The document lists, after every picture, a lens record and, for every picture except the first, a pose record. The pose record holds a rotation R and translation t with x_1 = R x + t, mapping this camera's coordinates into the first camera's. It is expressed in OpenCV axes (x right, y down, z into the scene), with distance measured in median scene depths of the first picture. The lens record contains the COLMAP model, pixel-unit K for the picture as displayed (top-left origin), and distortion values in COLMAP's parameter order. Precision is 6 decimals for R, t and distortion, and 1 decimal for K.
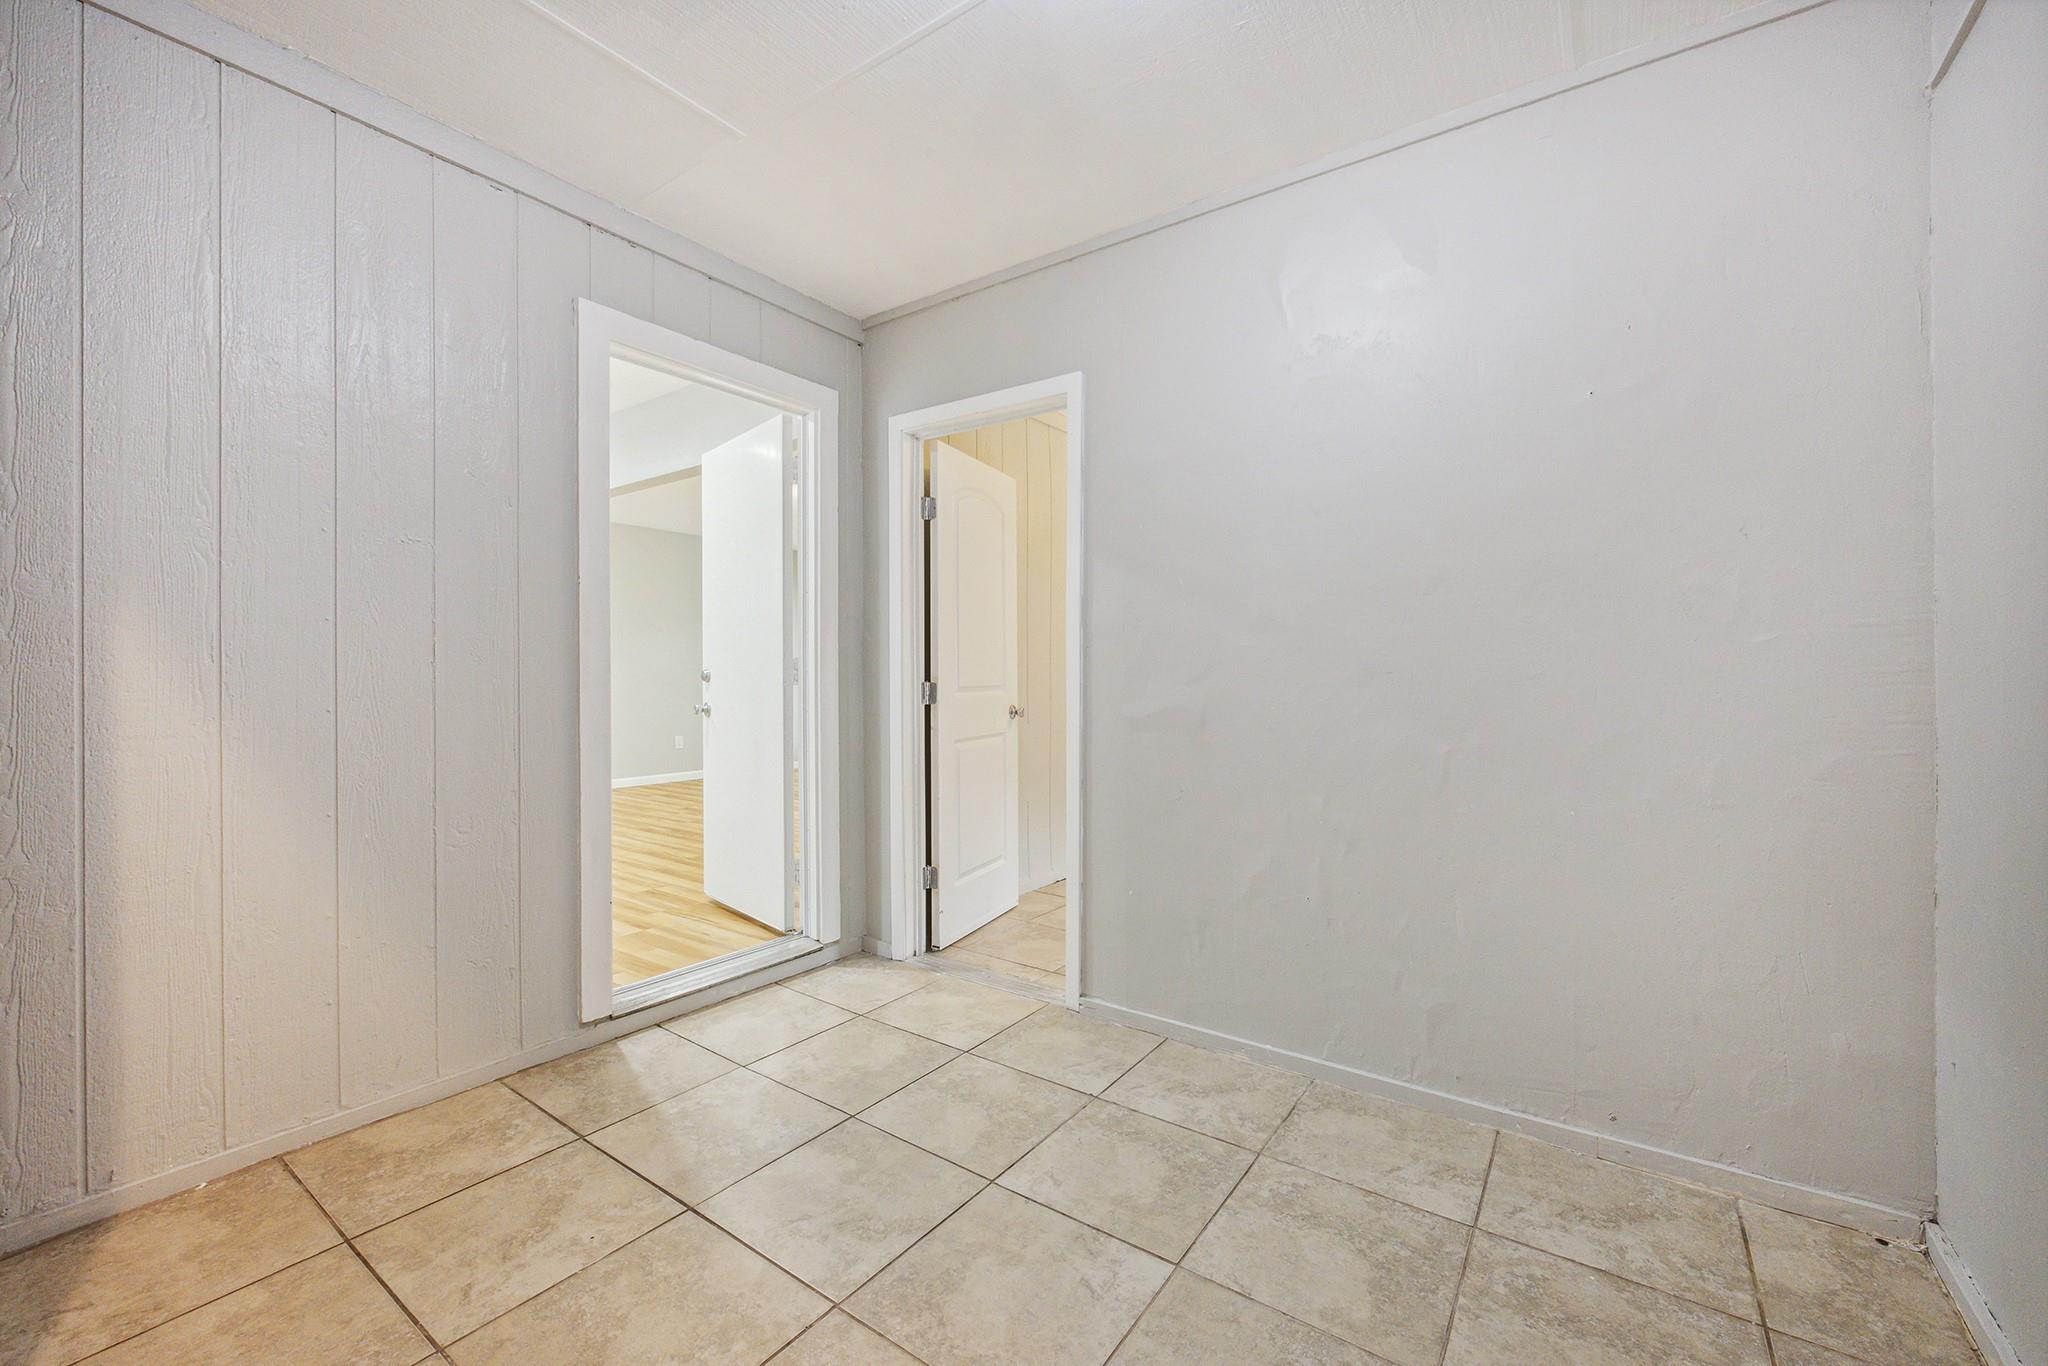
lens RADIAL K [[827.2, 0, 1041.3], [0, 827.2, 687.6], [0, 0, 1]] dist [-0.006533, 0.001551]
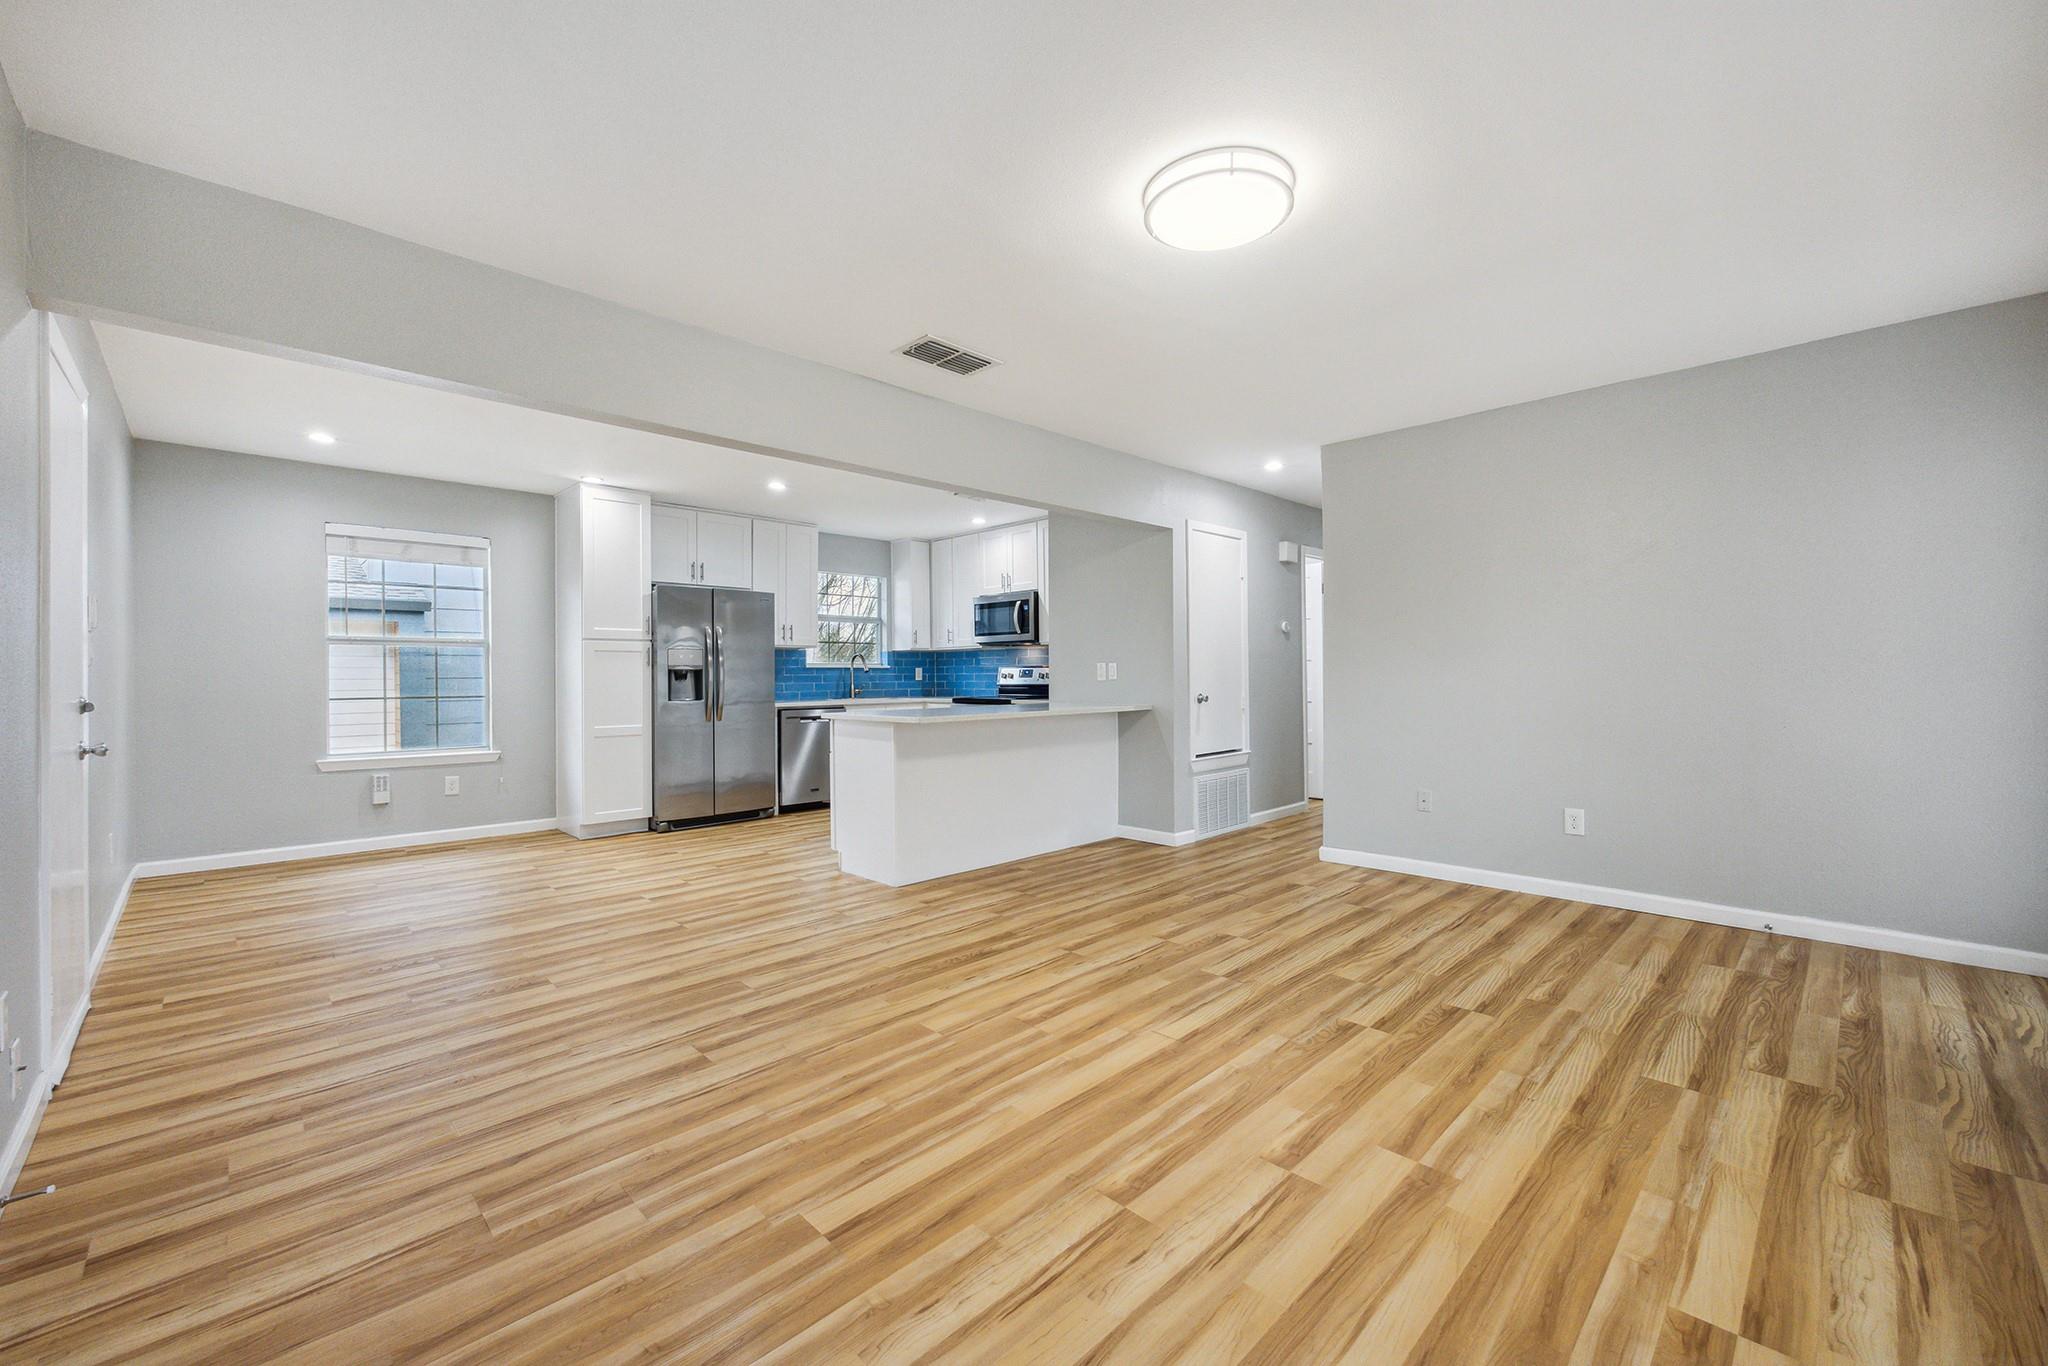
lens RADIAL K [[827.2, 0, 1037.1], [0, 827.2, 681.8], [0, 0, 1]] dist [-0.006533, 0.001551]
pose [[-0.175263, 0.012568, -0.984441, 0.352985], [-0.005092, 0.999894, 0.013672, -0.084873], [0.984508, 0.007409, -0.175181, 2.852206]]
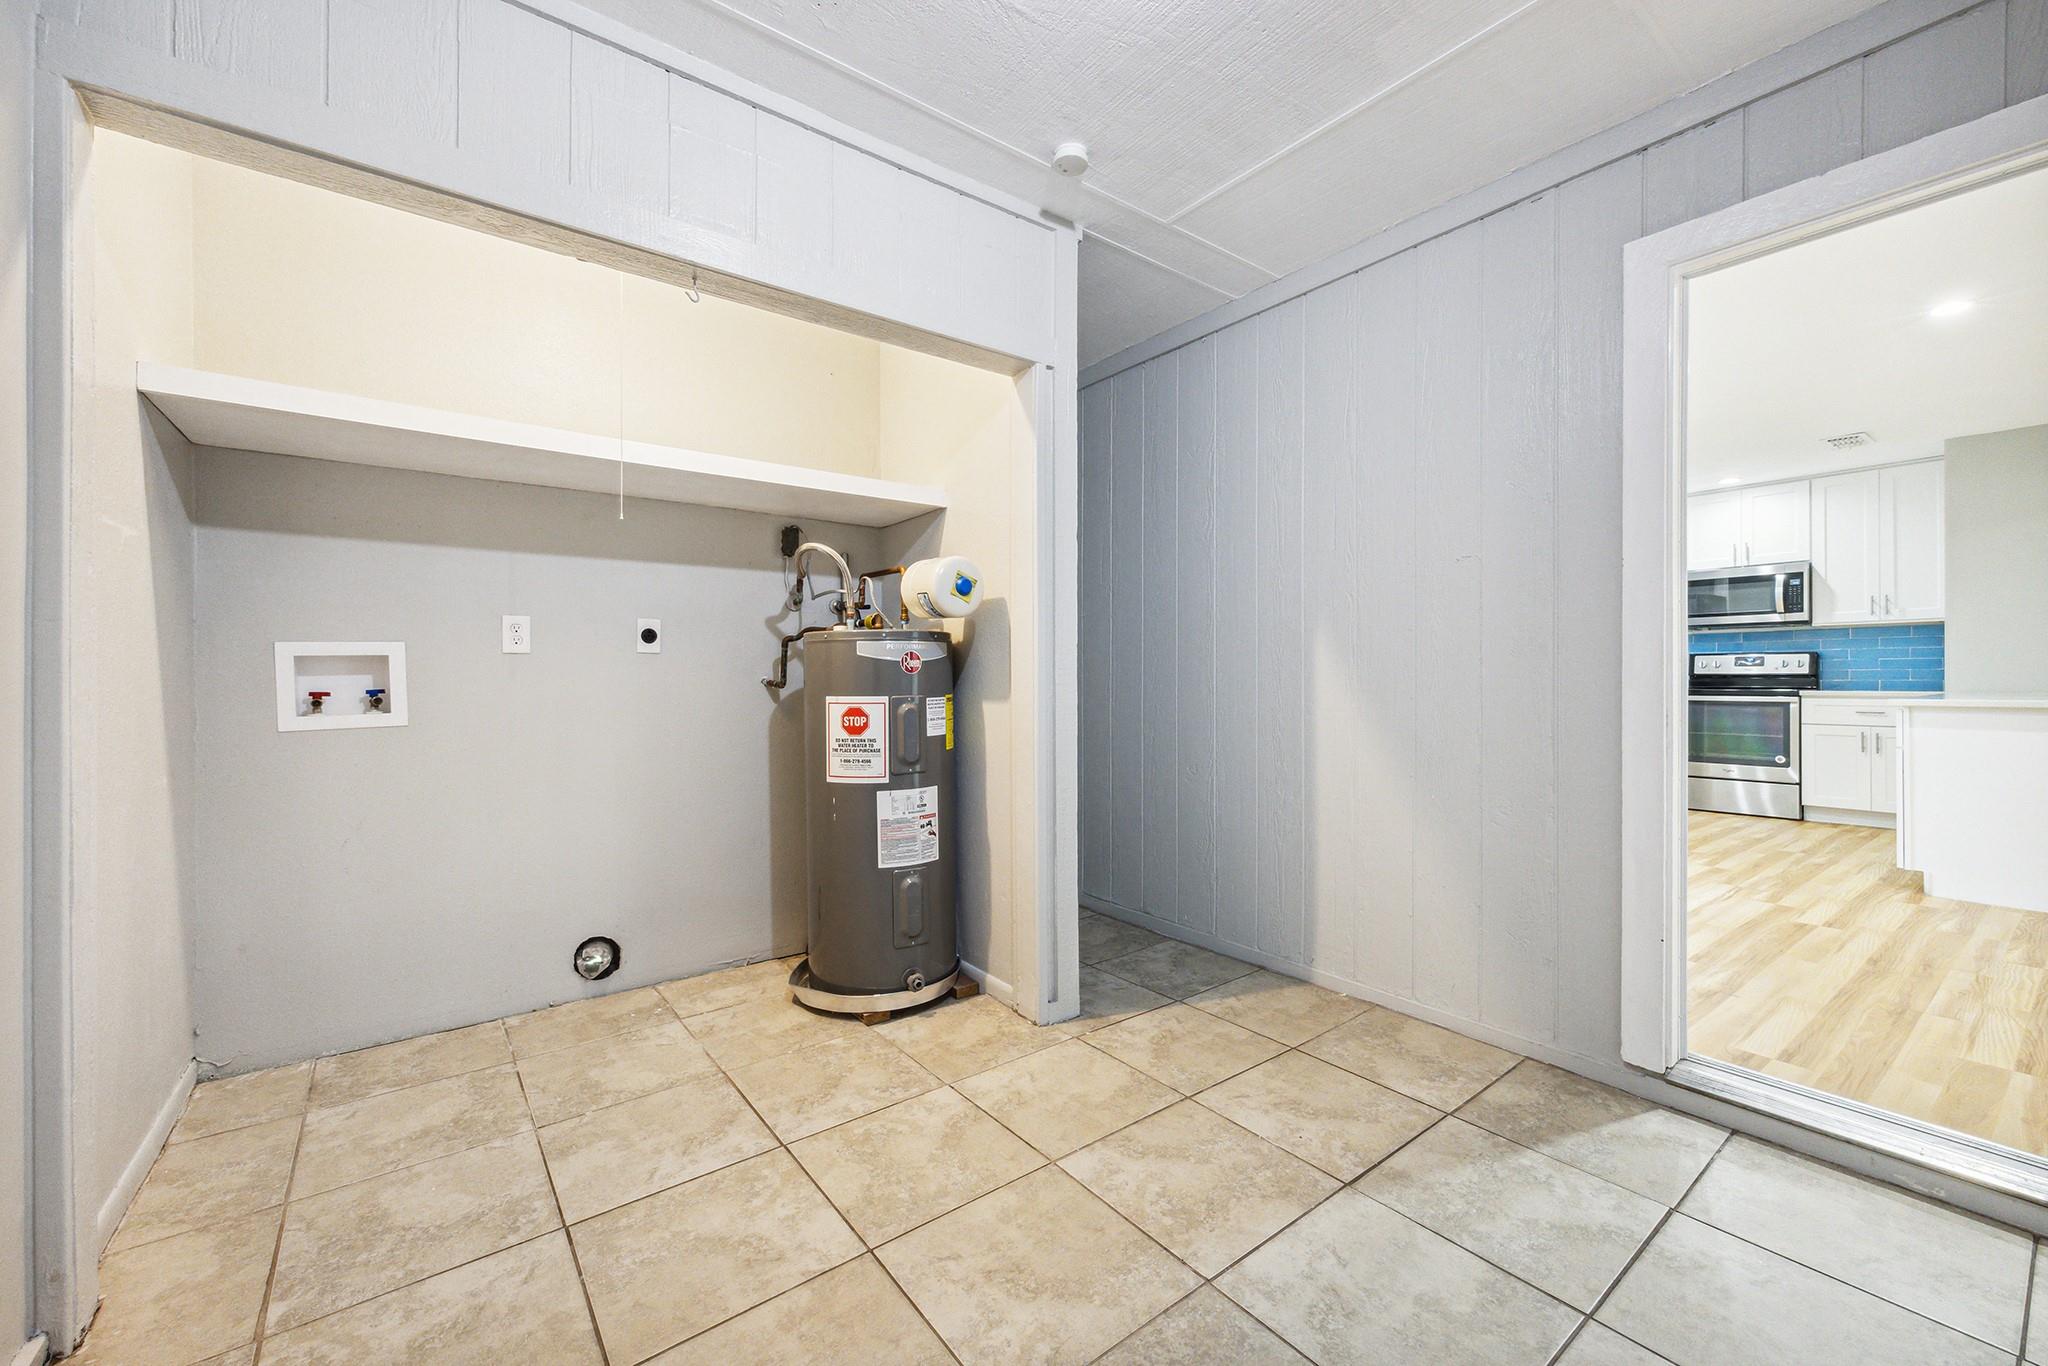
lens RADIAL K [[827.2, 0, 1039.6], [0, 827.2, 678.7], [0, 0, 1]] dist [-0.006533, 0.001551]
pose [[-0.308911, 0.001701, -0.951089, 0.522092], [-0.012159, 0.999910, 0.005738, -0.000595], [0.951013, 0.013337, -0.308863, 0.734415]]
